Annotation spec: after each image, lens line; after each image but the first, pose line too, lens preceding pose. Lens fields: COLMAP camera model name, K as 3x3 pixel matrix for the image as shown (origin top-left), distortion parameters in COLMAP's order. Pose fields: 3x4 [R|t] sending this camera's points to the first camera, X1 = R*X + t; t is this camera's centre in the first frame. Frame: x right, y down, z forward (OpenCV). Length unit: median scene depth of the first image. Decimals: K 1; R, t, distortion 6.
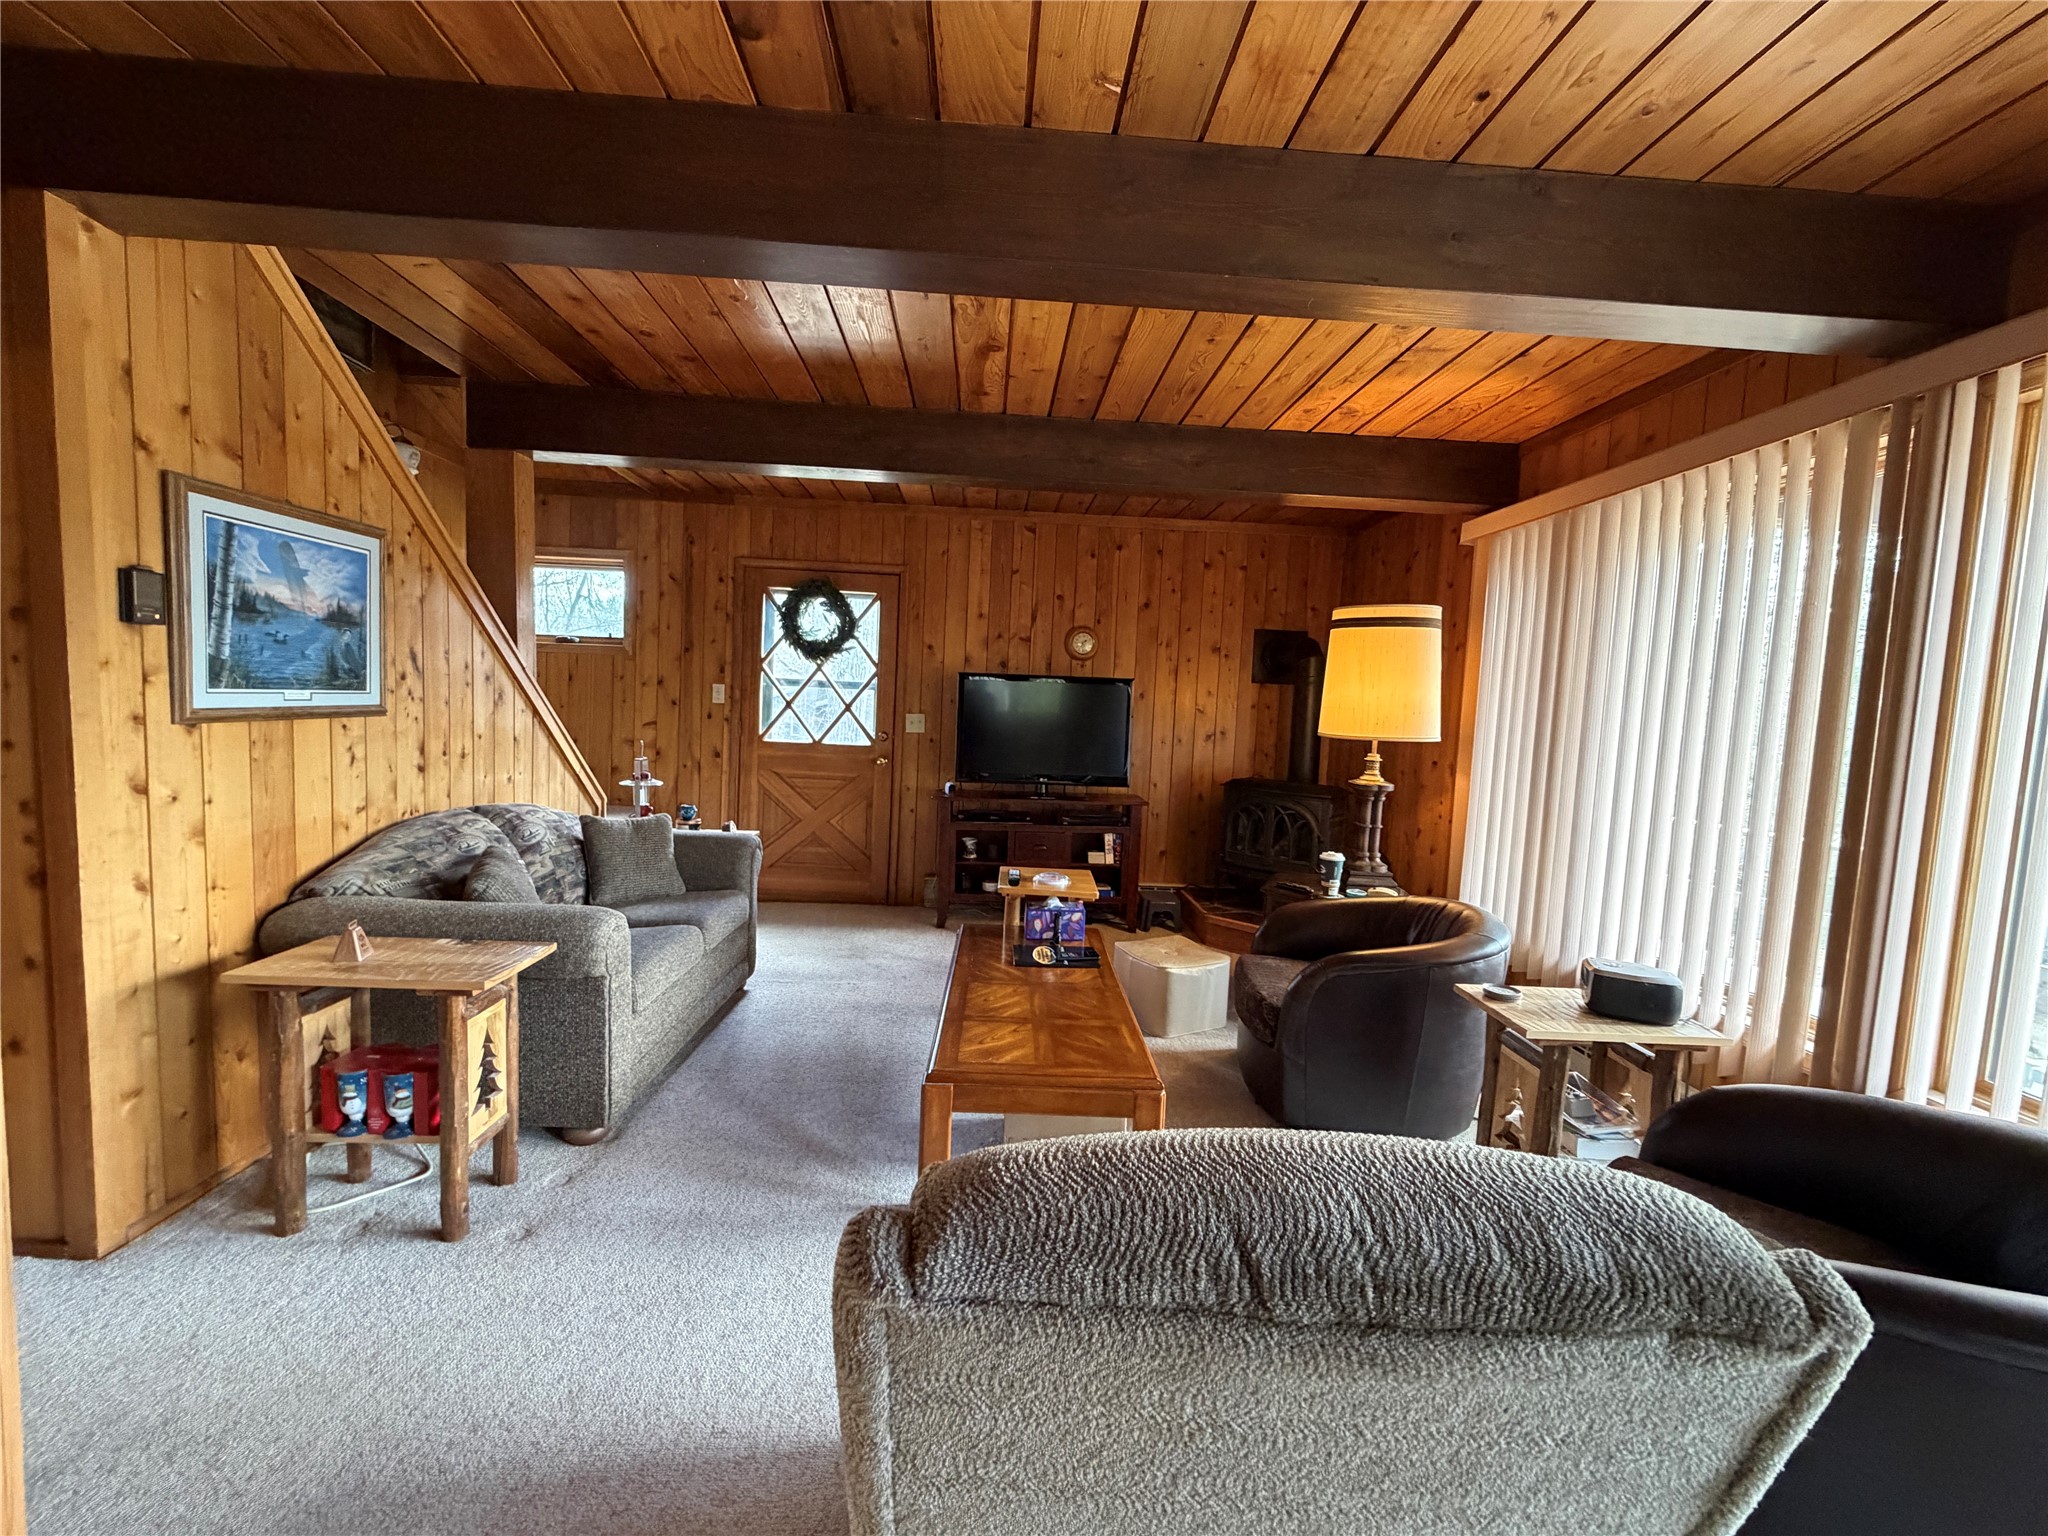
lens RADIAL K [[812.8, 0, 1020.6], [0, 812.8, 771.6], [0, 0, 1]] dist [-0.000860, -0.000192]
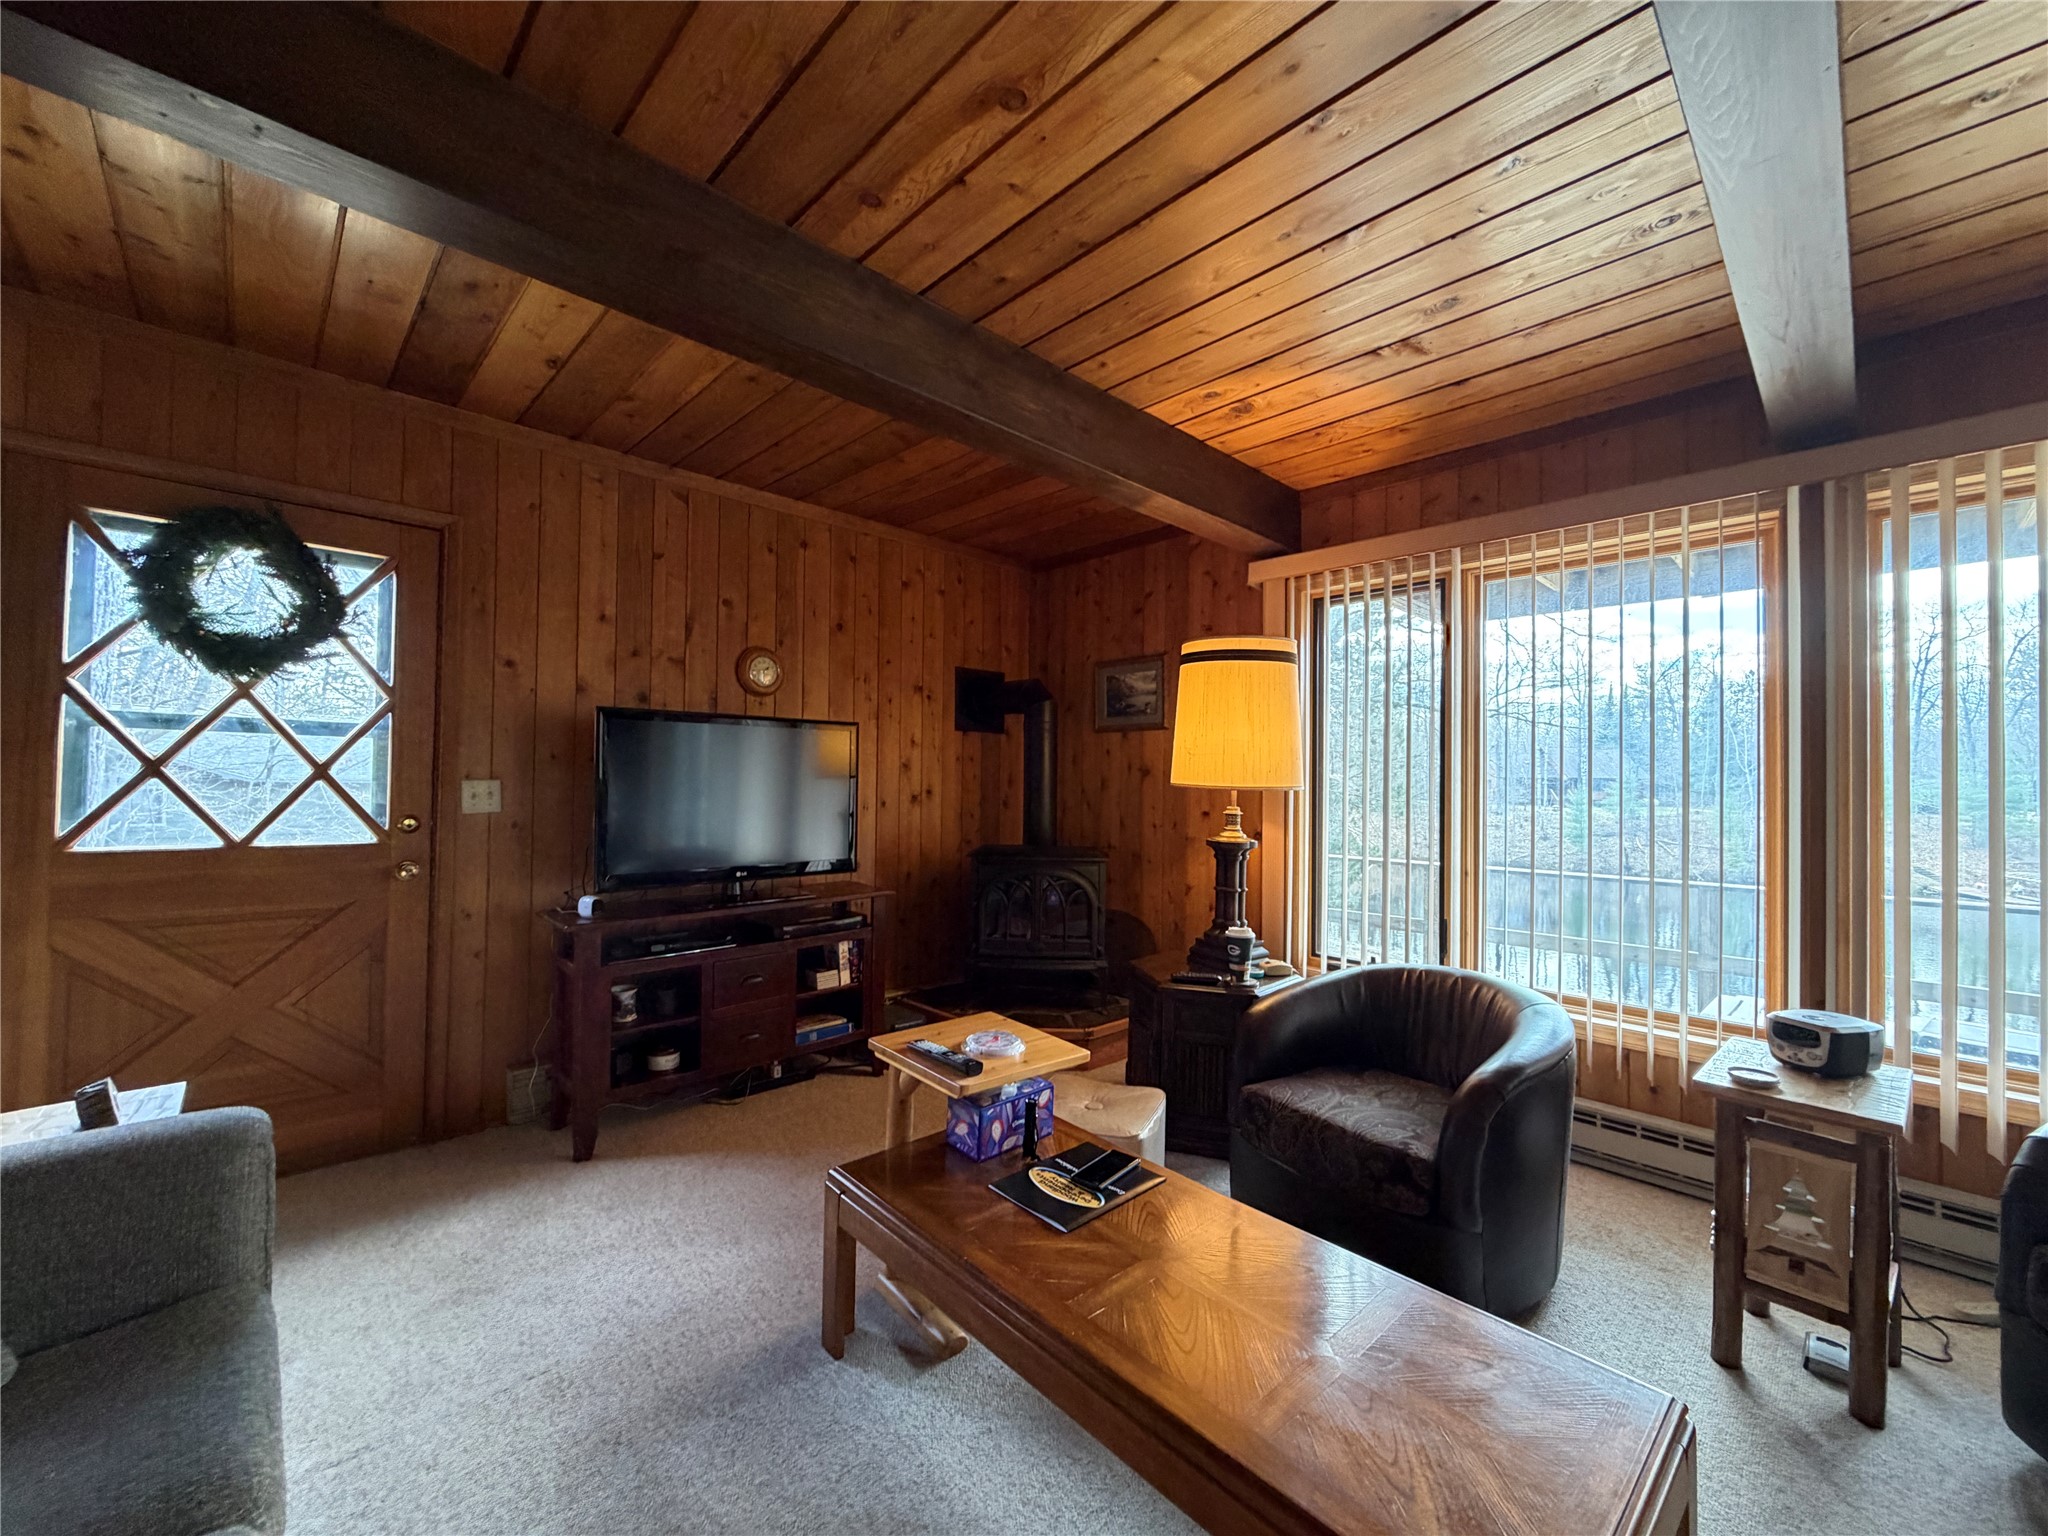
lens RADIAL K [[812.8, 0, 1020.6], [0, 812.8, 771.6], [0, 0, 1]] dist [-0.000860, -0.000192]
pose [[0.754414, -0.023738, 0.655970, -0.217777], [0.071330, 0.996393, -0.045977, -0.024940], [-0.652512, 0.081476, 0.753385, 0.340000]]
